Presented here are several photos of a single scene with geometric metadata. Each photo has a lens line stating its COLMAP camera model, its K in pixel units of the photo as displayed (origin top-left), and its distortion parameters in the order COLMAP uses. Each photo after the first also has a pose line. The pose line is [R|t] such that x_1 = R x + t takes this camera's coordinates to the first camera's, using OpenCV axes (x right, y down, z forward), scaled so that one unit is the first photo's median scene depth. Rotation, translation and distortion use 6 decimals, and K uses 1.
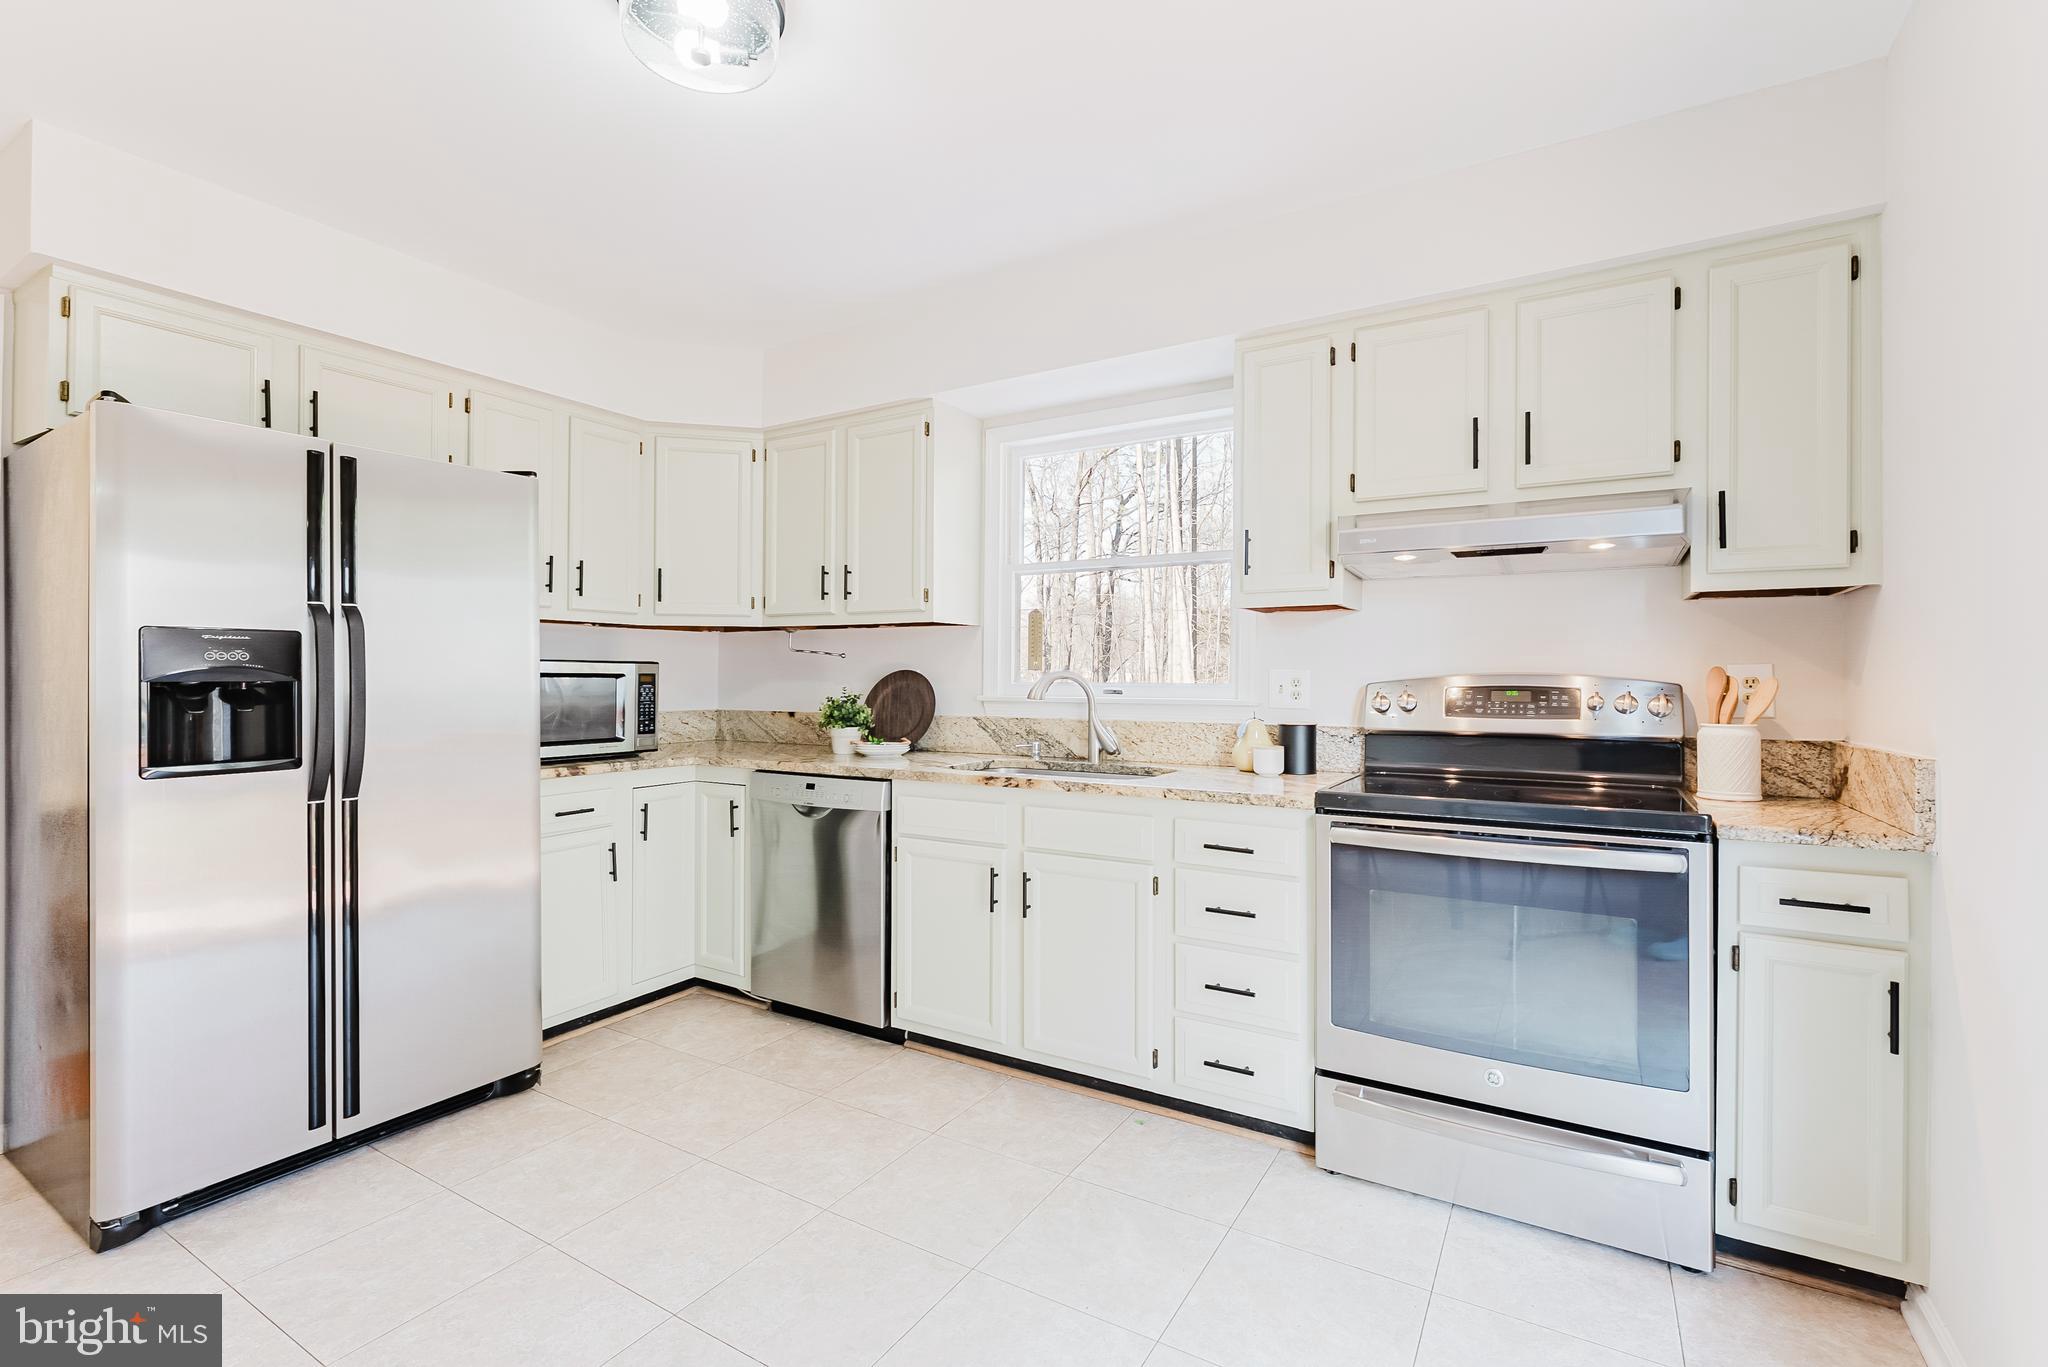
lens RADIAL K [[918.4, 0, 1030.8], [0, 918.4, 687.5], [0, 0, 1]] dist [-0.001231, -0.000118]
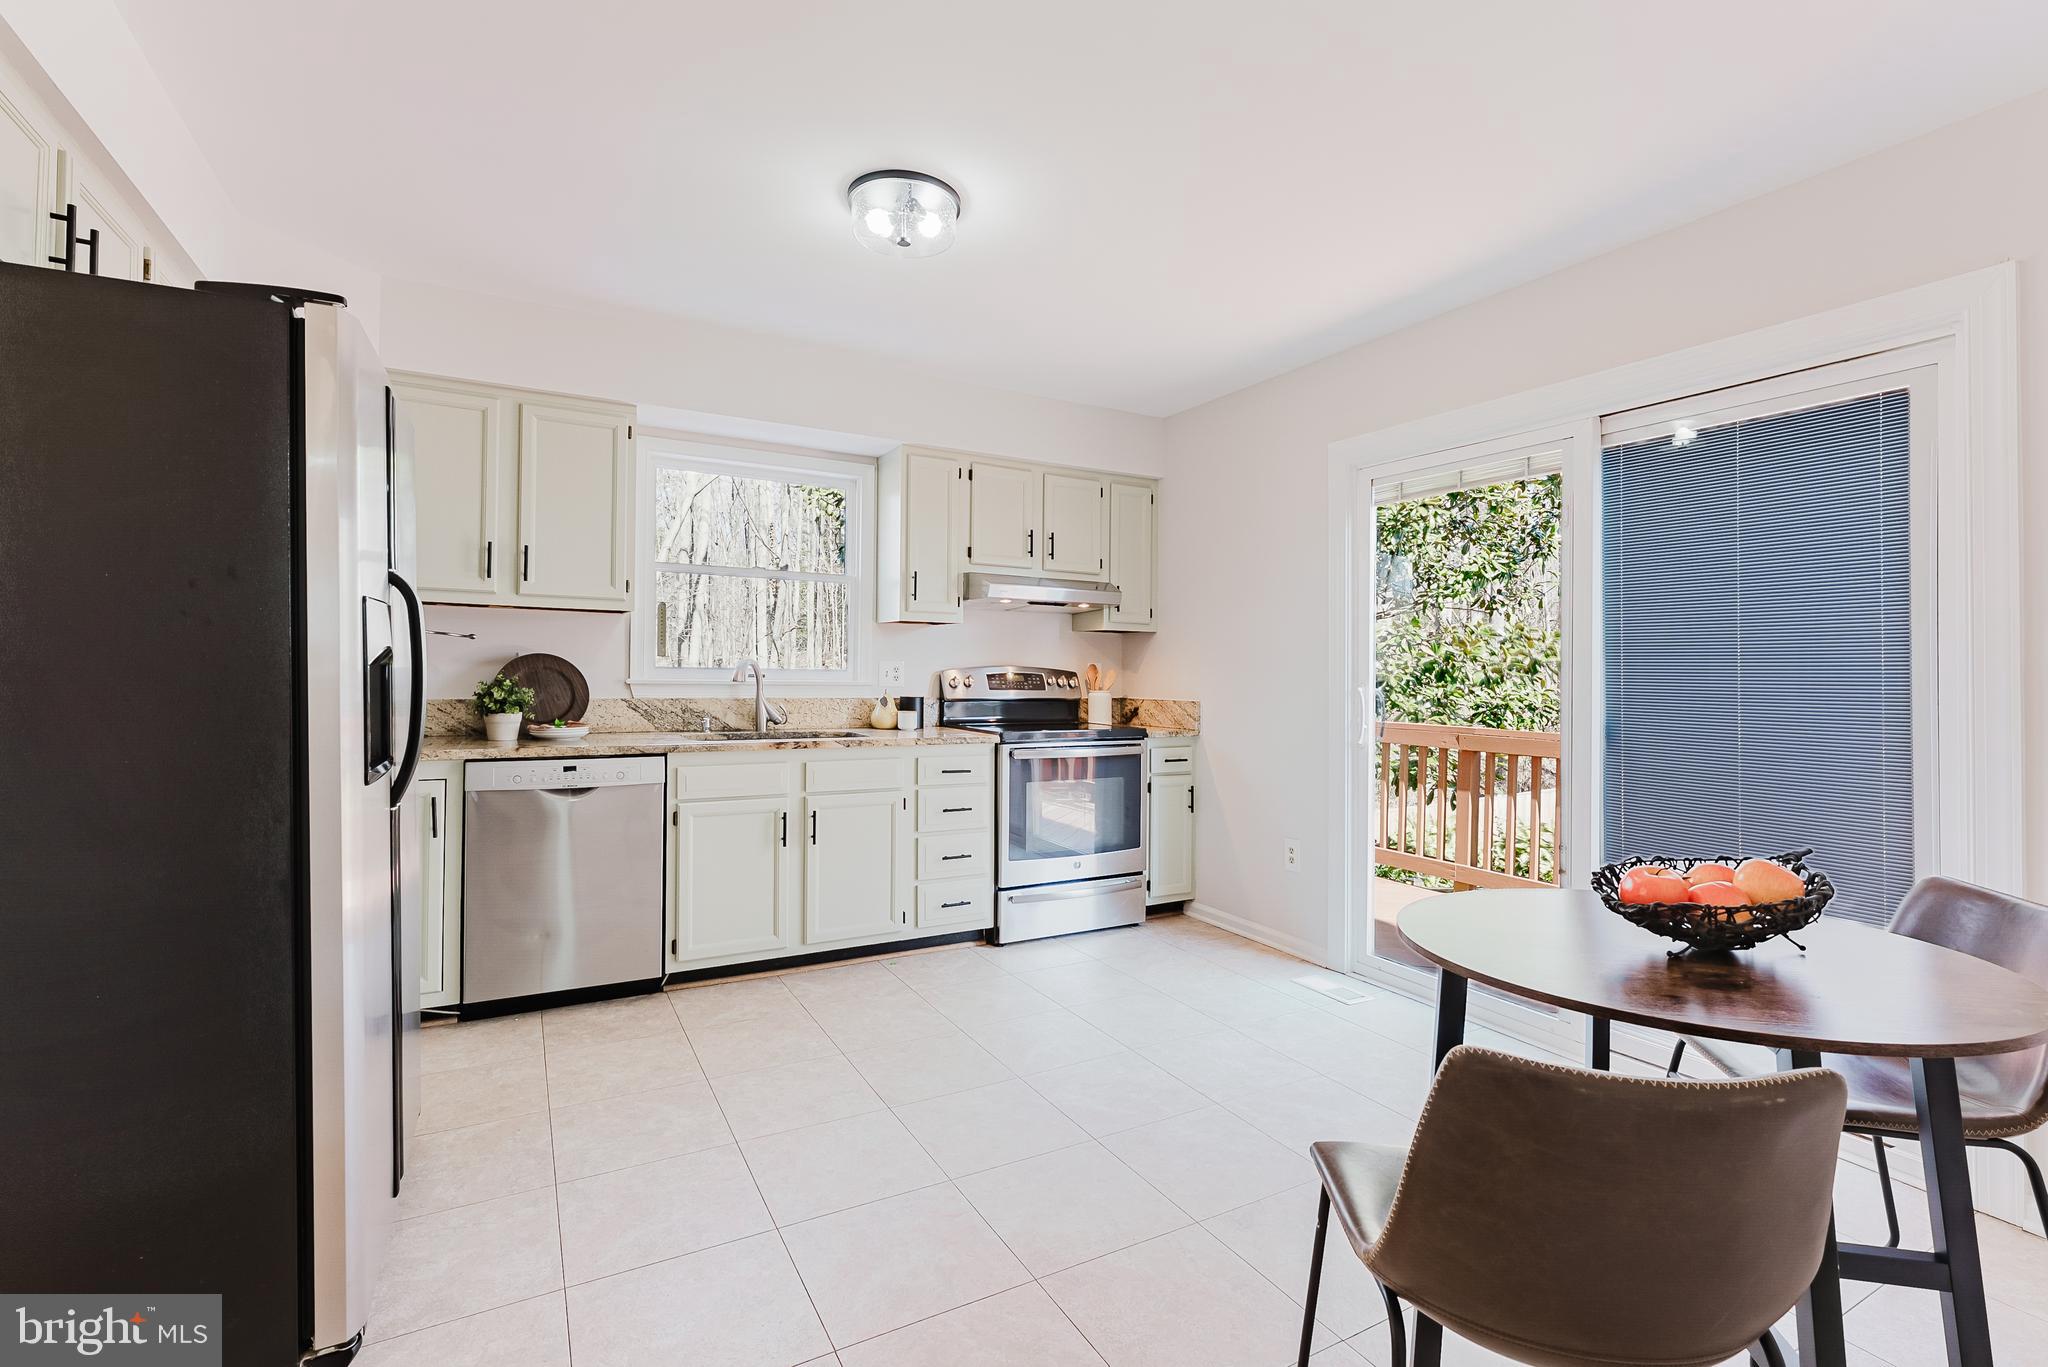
lens RADIAL K [[923.1, 0, 1024.0], [0, 923.1, 683.5], [0, 0, 1]] dist [0.000470, 0.000200]
pose [[0.491389, -0.006060, 0.870919, -0.937584], [-0.005112, 0.999938, 0.009843, 0.001305], [-0.870925, -0.009289, 0.491328, 0.068578]]
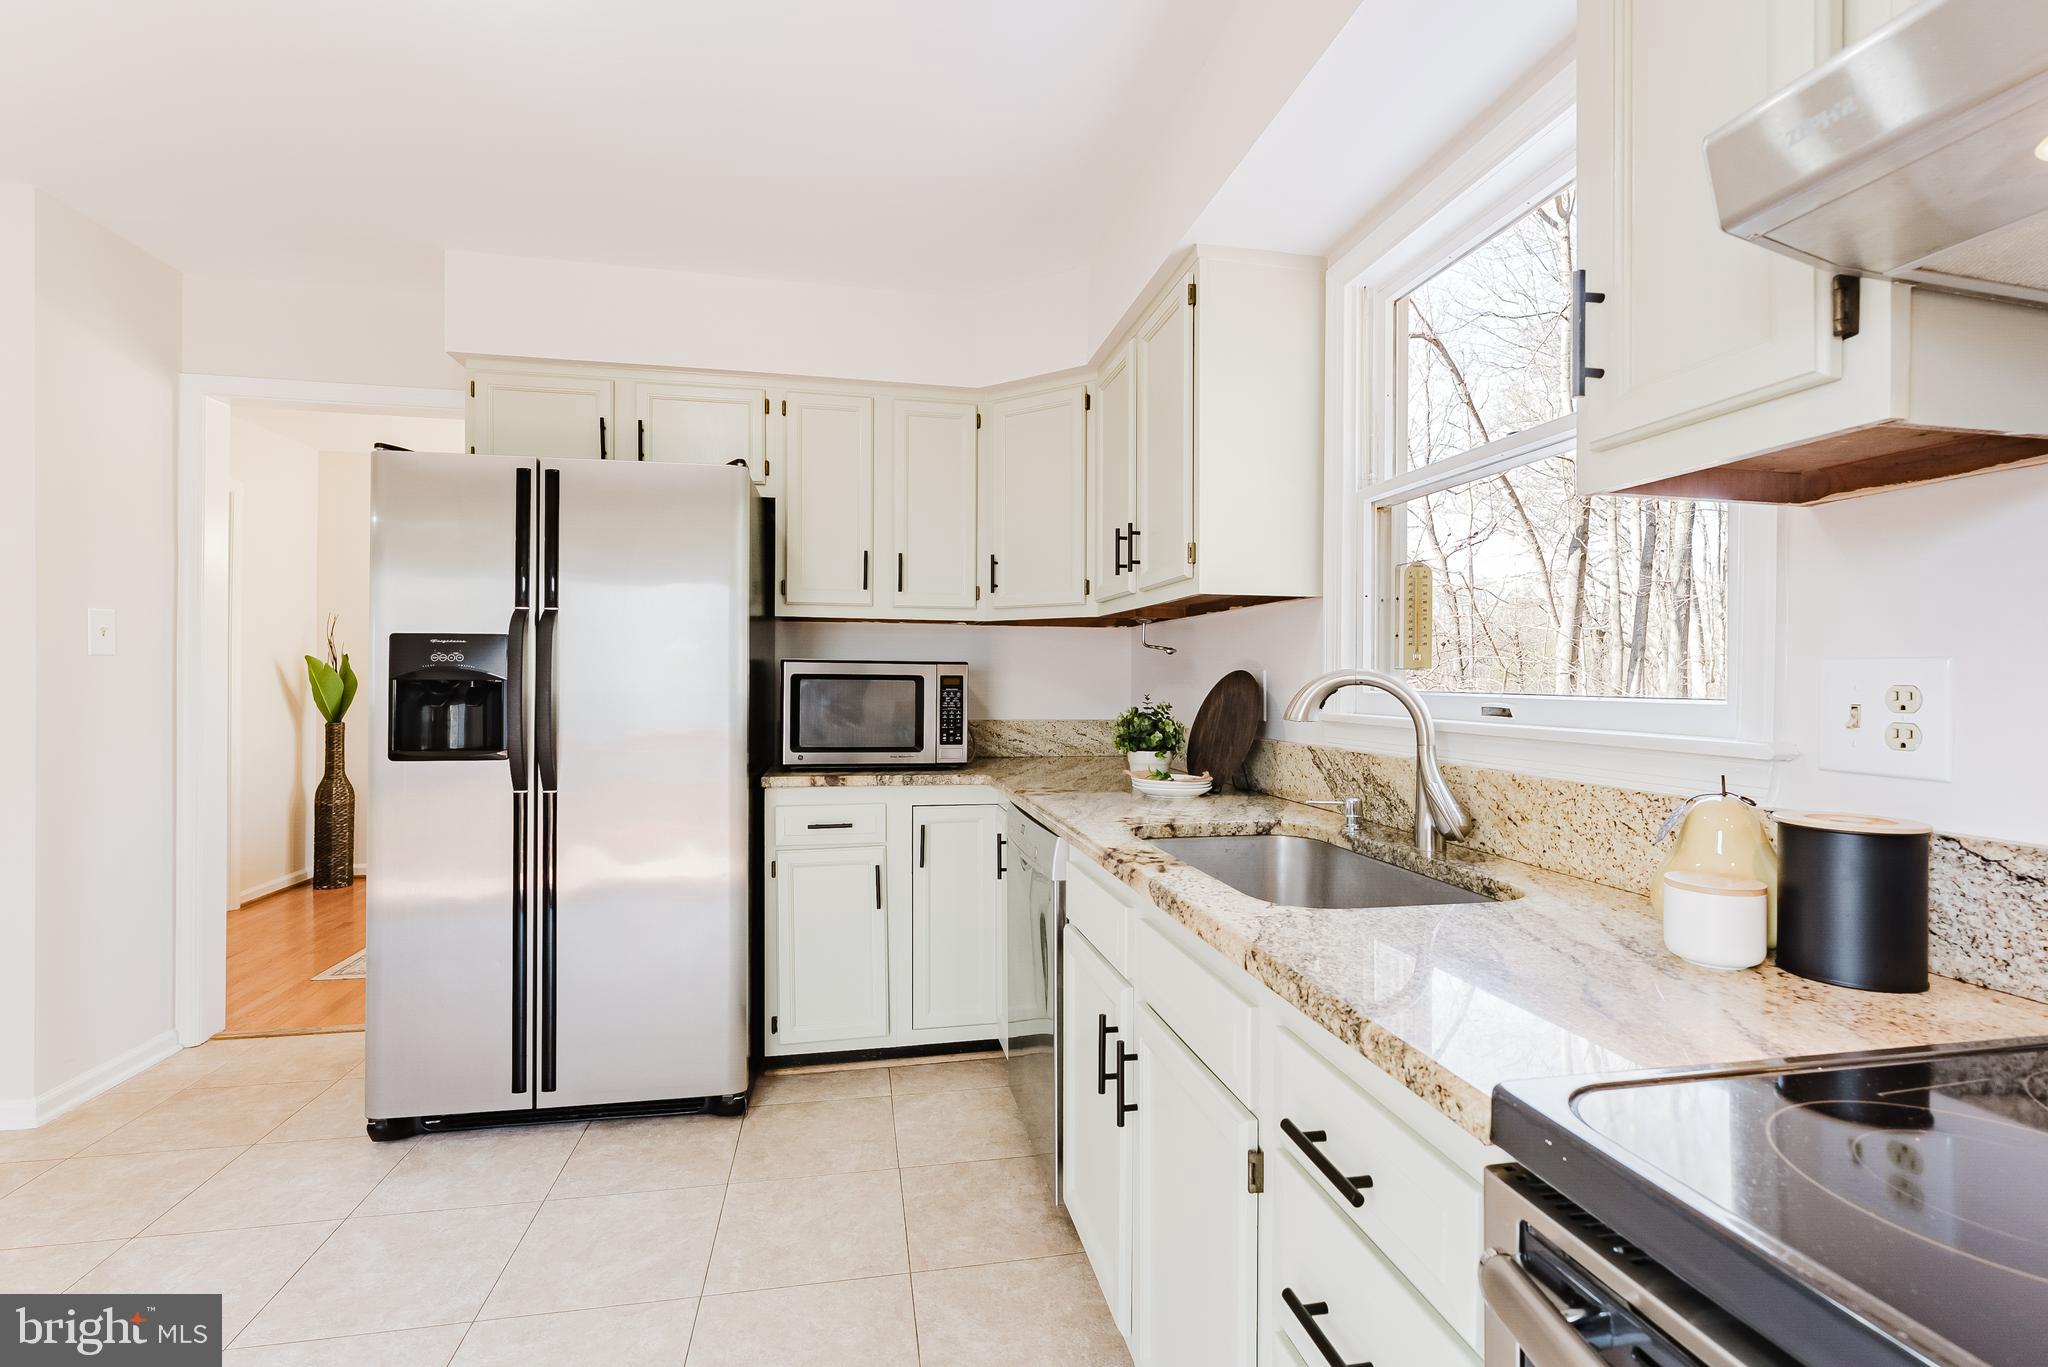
lens RADIAL K [[923.1, 0, 1024.0], [0, 923.1, 683.5], [0, 0, 1]] dist [0.000470, 0.000200]
pose [[0.666921, 0.005588, -0.745108, 0.326822], [-0.014716, 0.999876, -0.005673, -0.004161], [0.744983, 0.014749, 0.666920, 0.541141]]
